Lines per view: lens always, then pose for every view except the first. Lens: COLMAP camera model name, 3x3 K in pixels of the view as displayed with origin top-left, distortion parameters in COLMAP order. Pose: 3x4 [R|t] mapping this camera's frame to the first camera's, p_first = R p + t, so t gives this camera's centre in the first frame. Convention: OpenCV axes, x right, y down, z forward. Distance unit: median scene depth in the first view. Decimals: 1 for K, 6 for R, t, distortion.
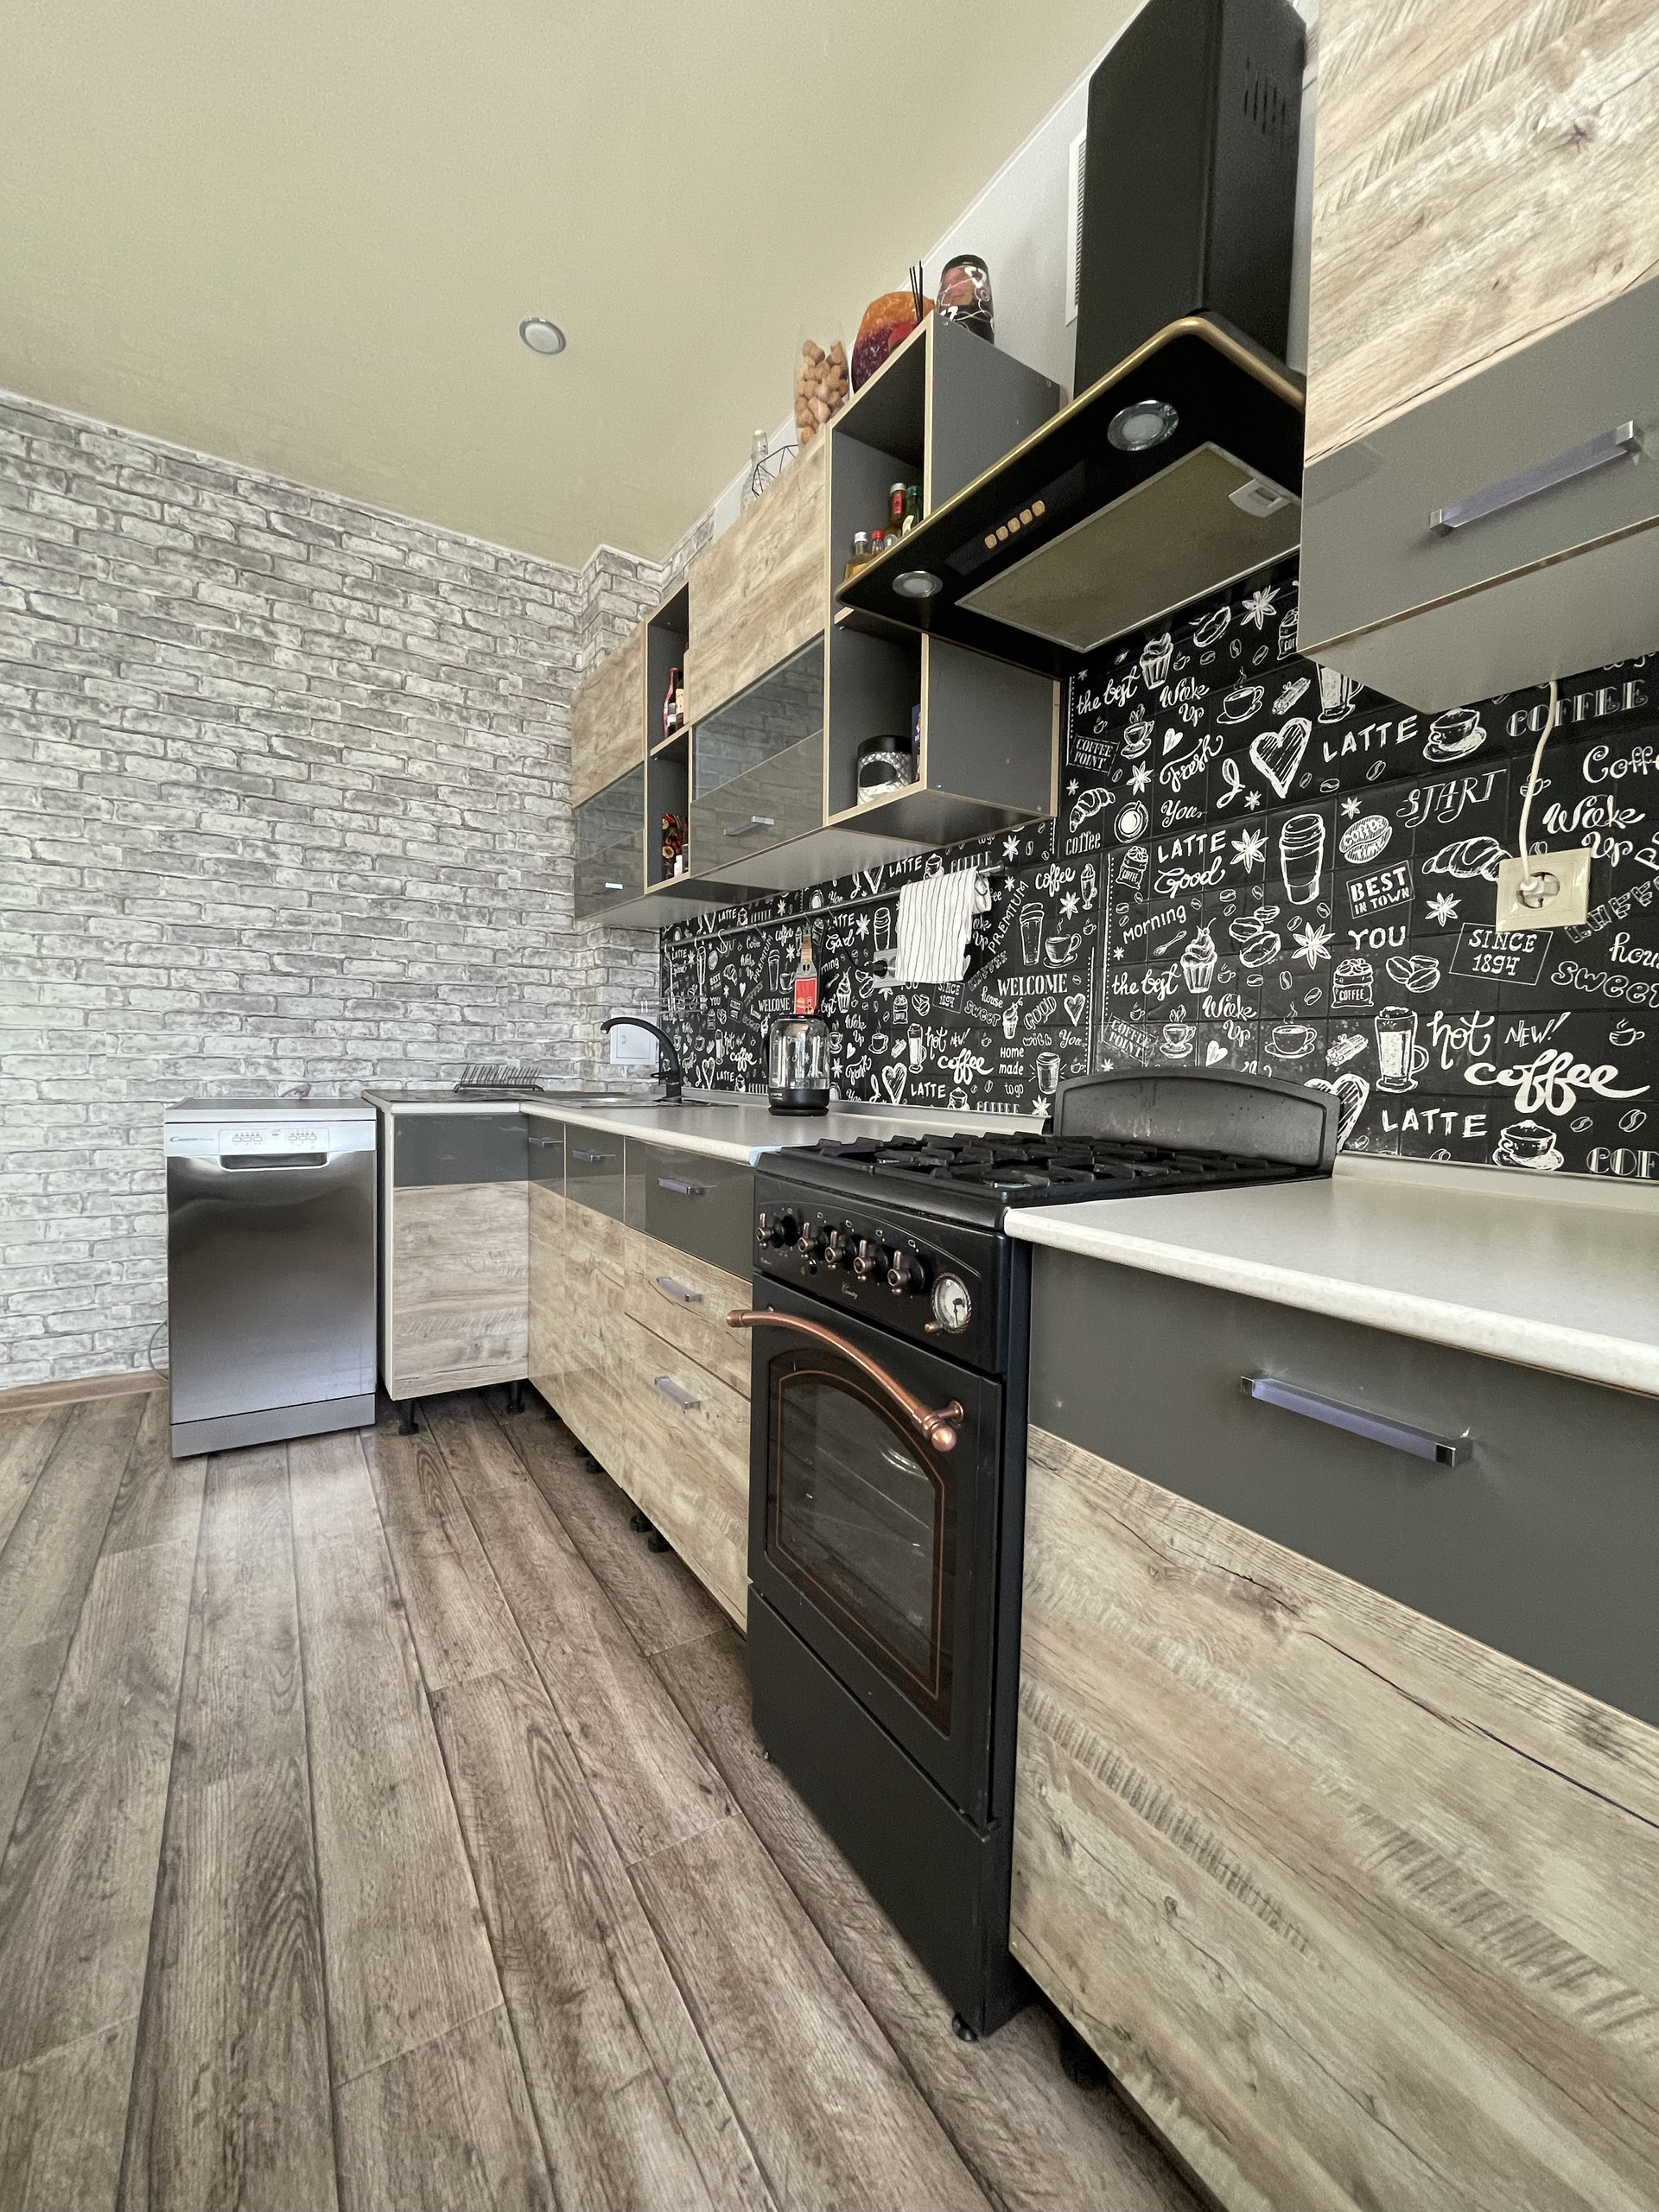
lens RADIAL K [[892.1, 0, 832.1], [0, 892.1, 1106.0], [0, 0, 1]] dist [-0.003471, -0.000022]
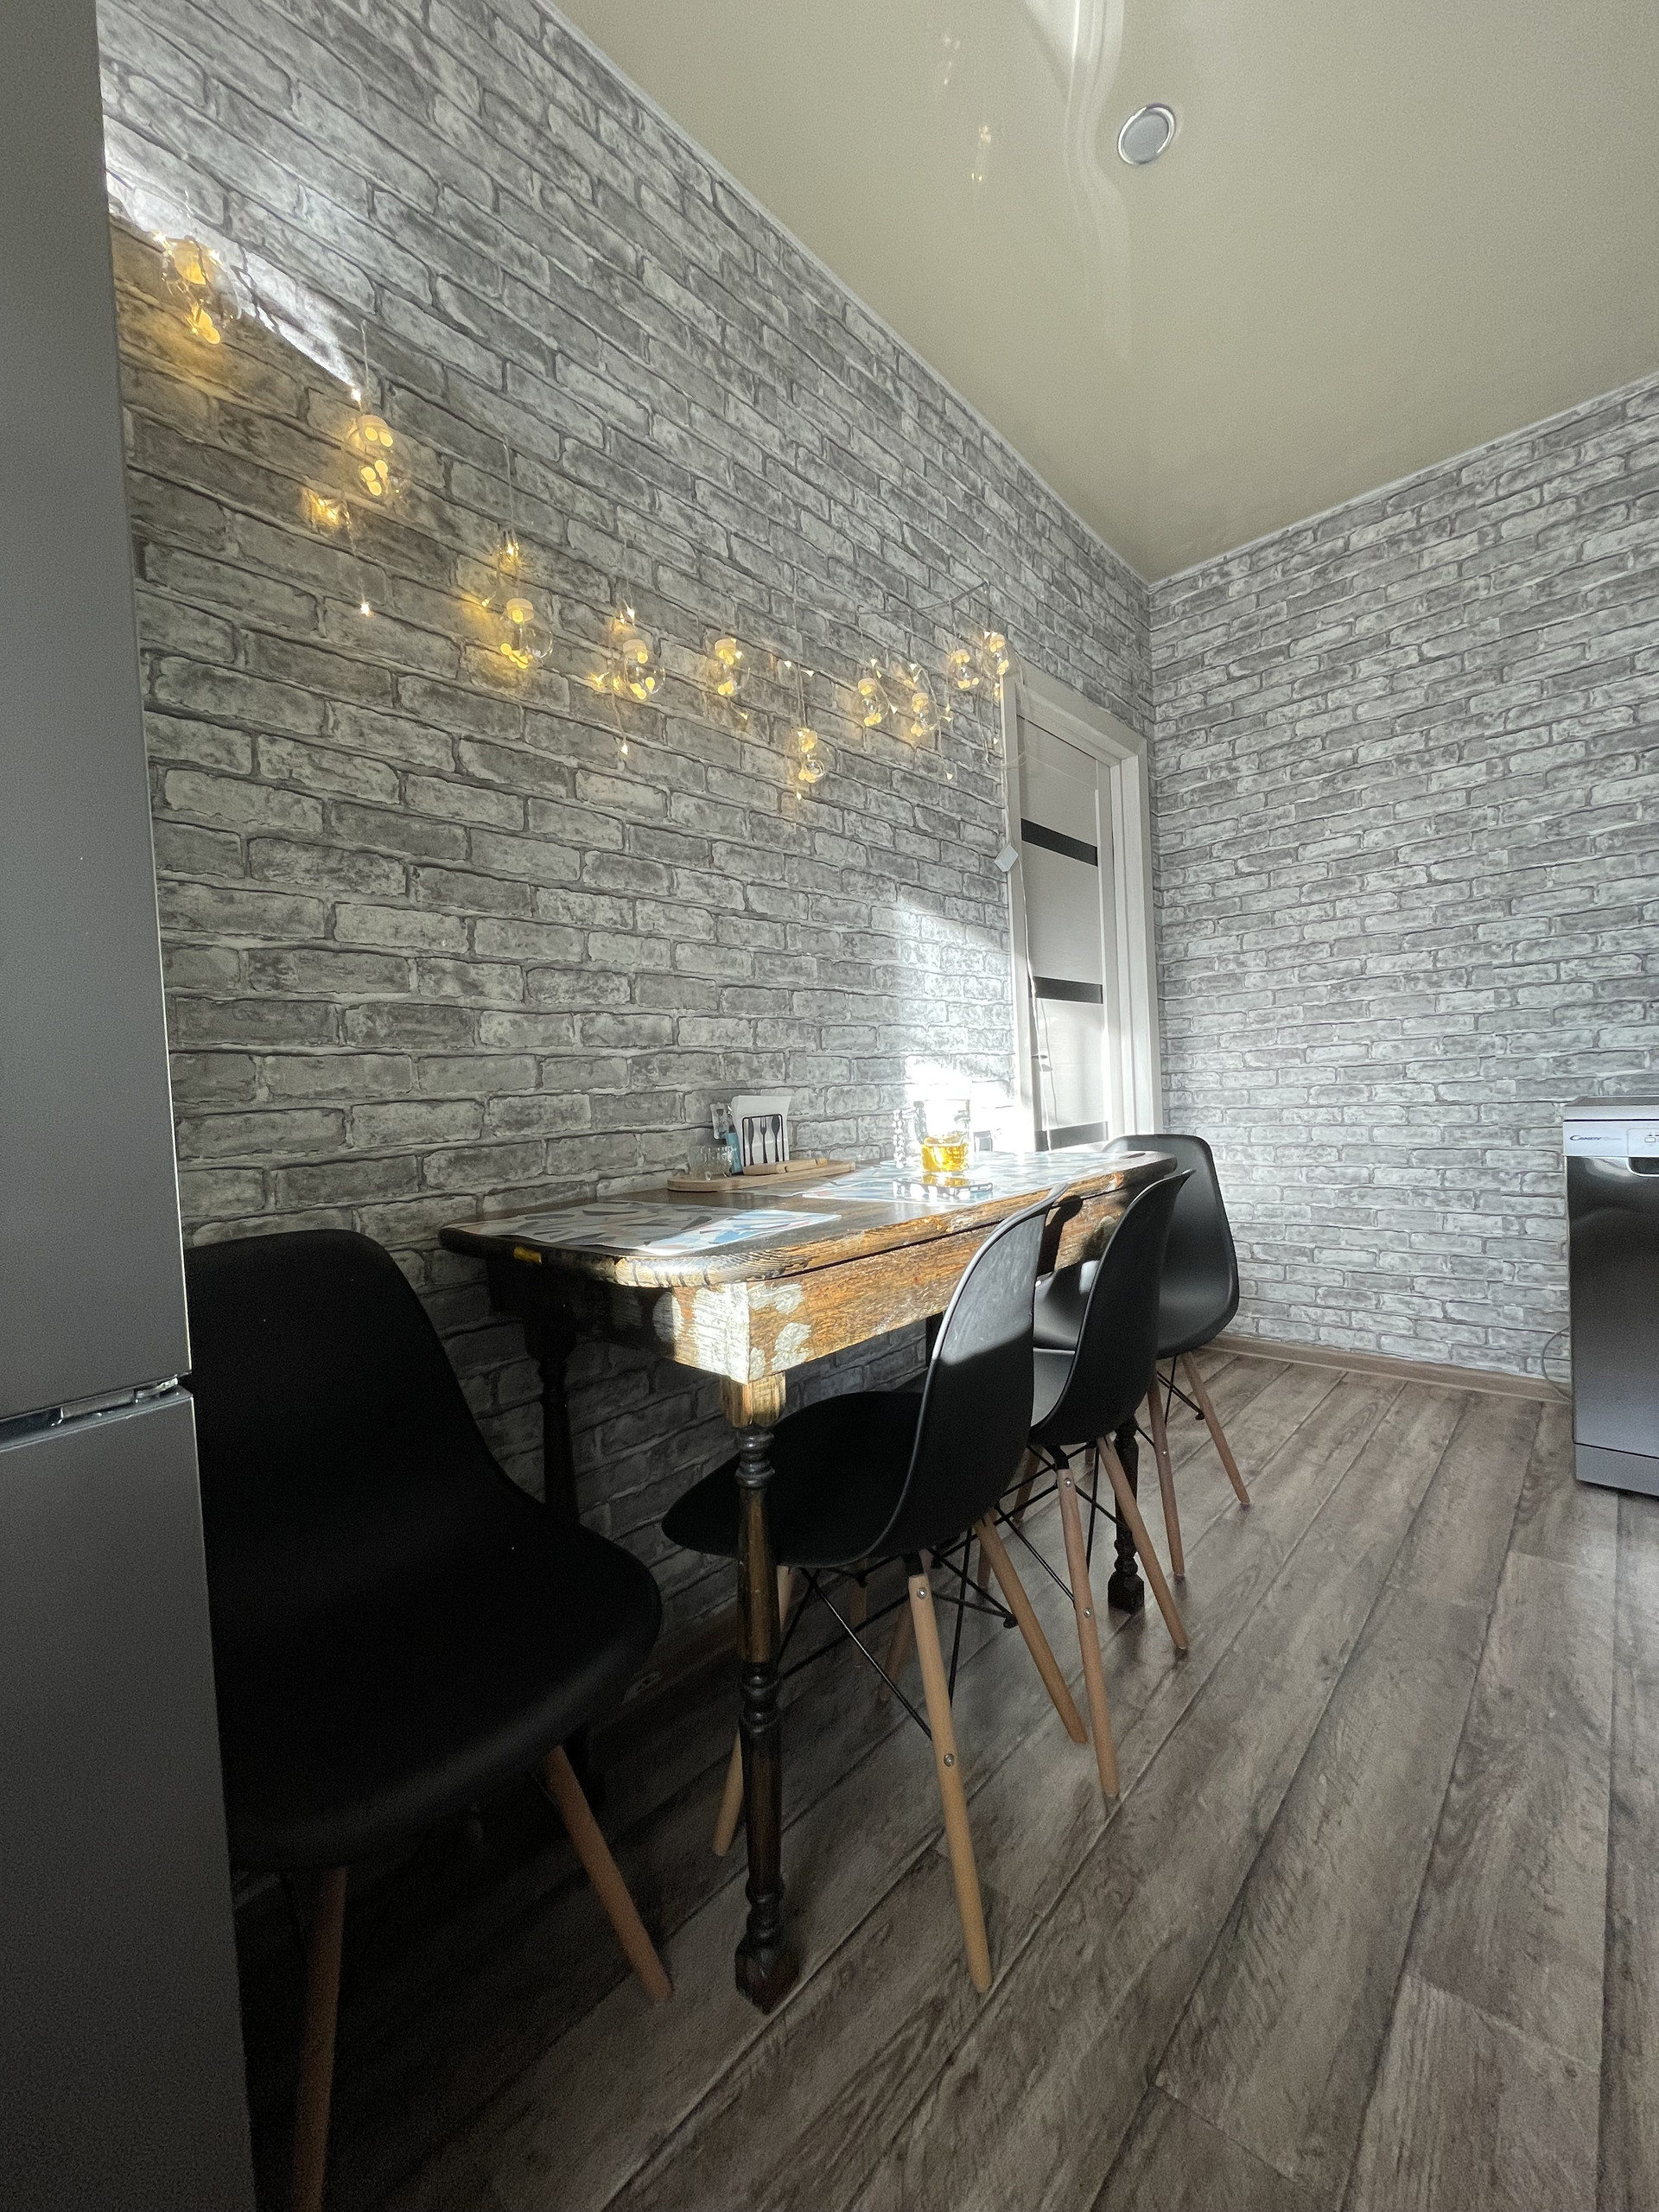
lens RADIAL K [[892.1, 0, 832.9], [0, 892.1, 1106.3], [0, 0, 1]] dist [-0.003471, -0.000022]
pose [[0.265198, -0.016767, -0.964048, -0.055327], [0.002428, 0.999857, -0.016722, 0.023410], [0.964191, 0.002094, 0.265201, -0.003574]]
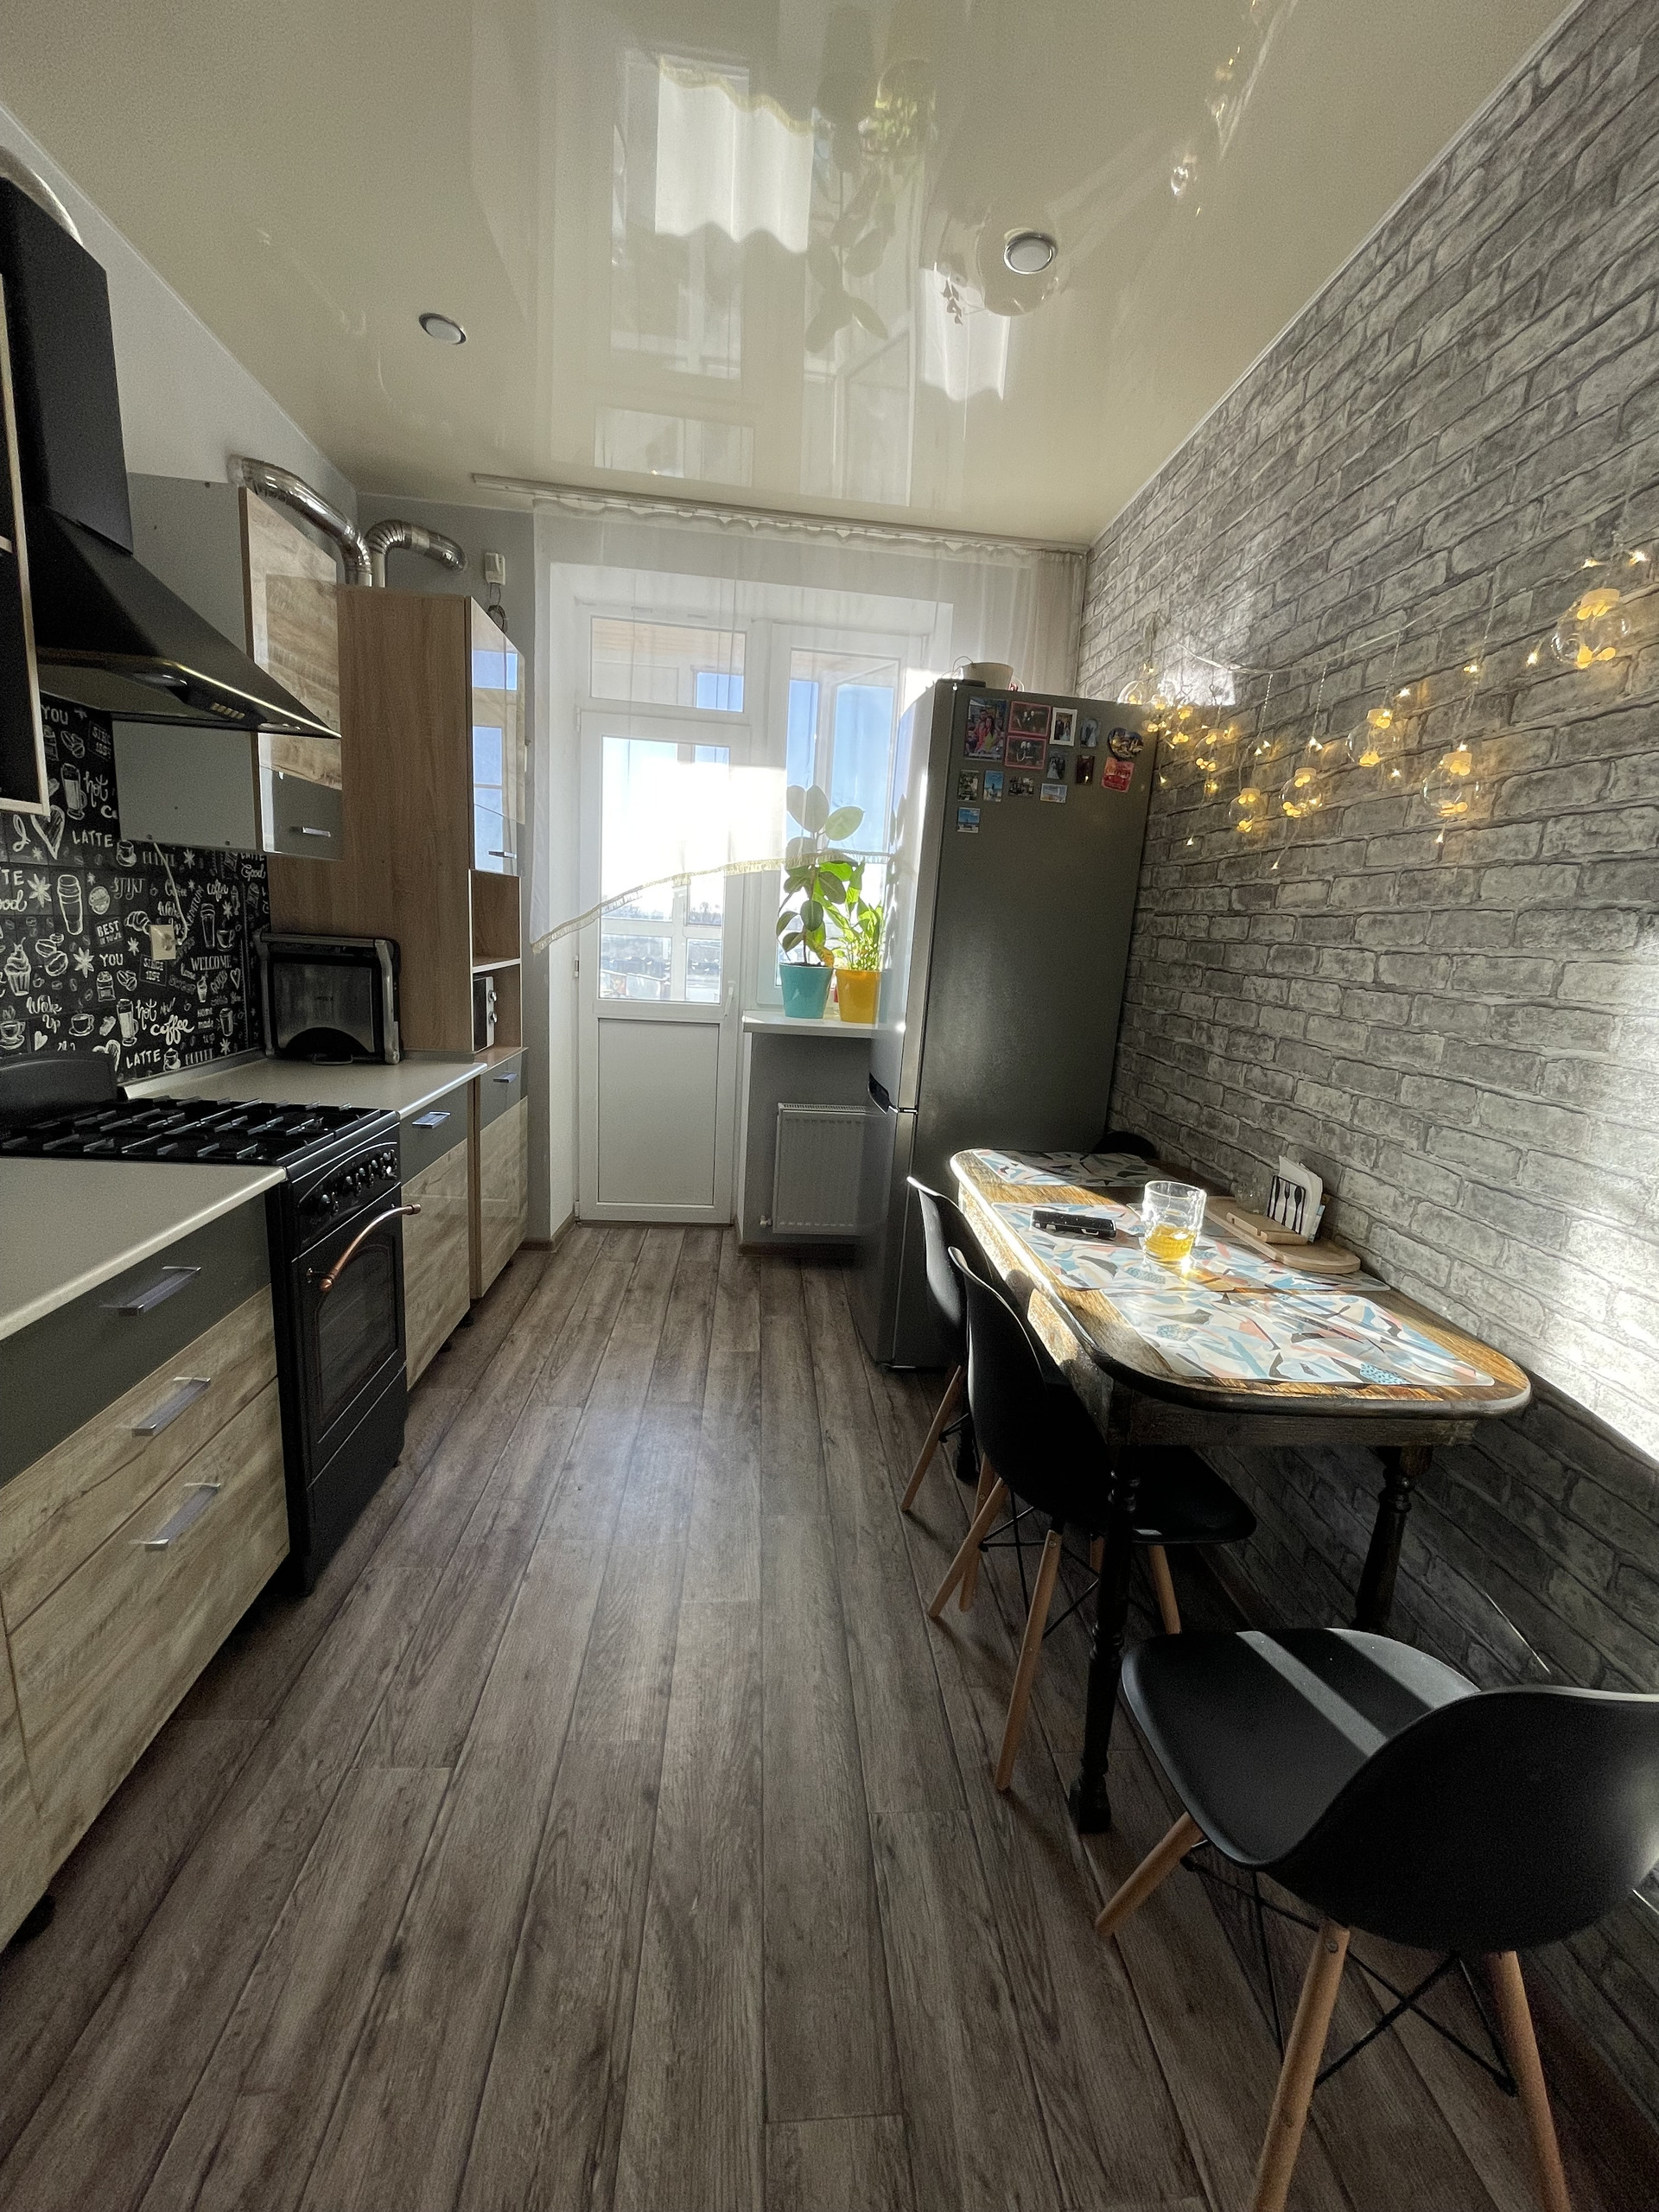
lens RADIAL K [[892.1, 0, 831.5], [0, 892.1, 1105.9], [0, 0, 1]] dist [-0.003471, -0.000022]
pose [[-0.878970, -0.169316, 0.445806, -1.033891], [-0.056961, 0.965430, 0.254362, -0.313512], [-0.473462, 0.198183, -0.858229, 1.356389]]
